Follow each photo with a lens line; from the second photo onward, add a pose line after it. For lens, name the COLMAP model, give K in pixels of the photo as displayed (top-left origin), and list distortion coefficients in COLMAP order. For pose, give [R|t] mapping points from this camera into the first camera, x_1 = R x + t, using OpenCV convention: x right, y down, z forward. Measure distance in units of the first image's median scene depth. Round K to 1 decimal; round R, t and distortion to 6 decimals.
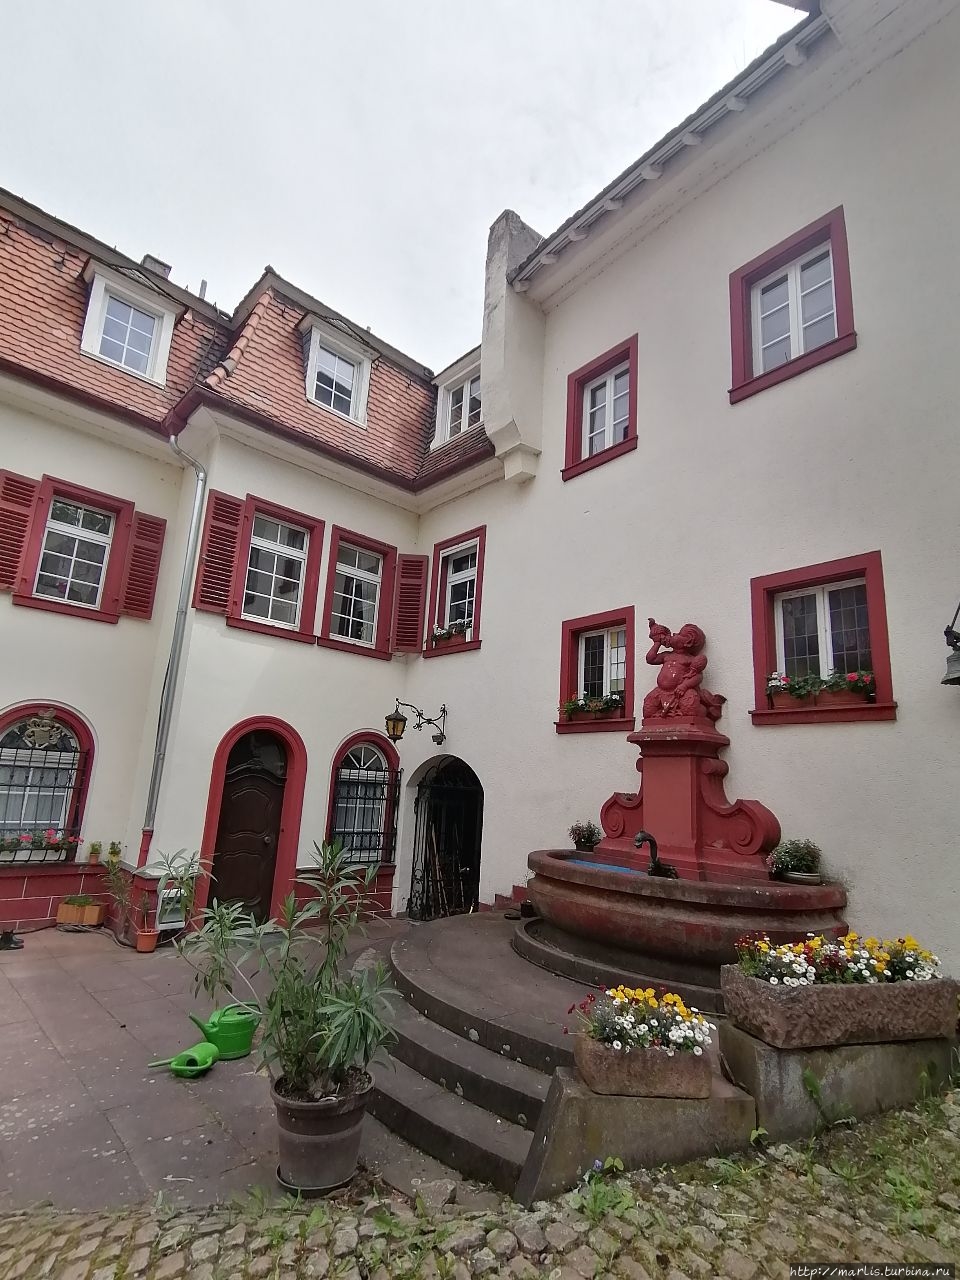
lens RADIAL K [[659.4, 0, 470.3], [0, 659.4, 640.2], [0, 0, 1]] dist [0.034064, -0.012952]
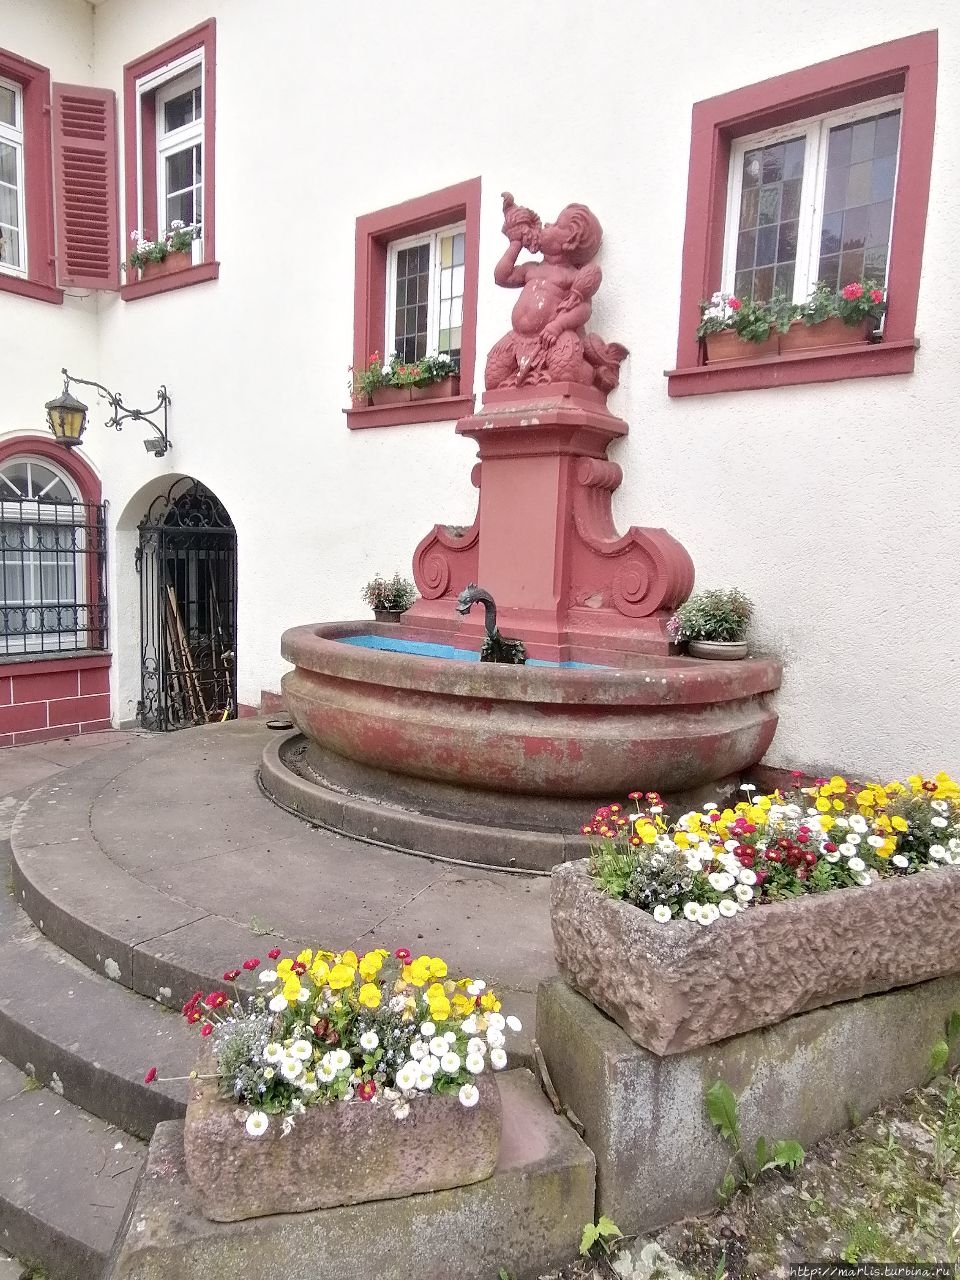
lens RADIAL K [[874.2, 0, 477.1], [0, 874.2, 647.7], [0, 0, 1]] dist [0.041413, -0.008222]
pose [[0.981379, -0.045521, 0.186610, 0.117475], [-0.019563, 0.942774, 0.332859, 0.083515], [-0.191083, -0.330312, 0.924328, 0.271547]]
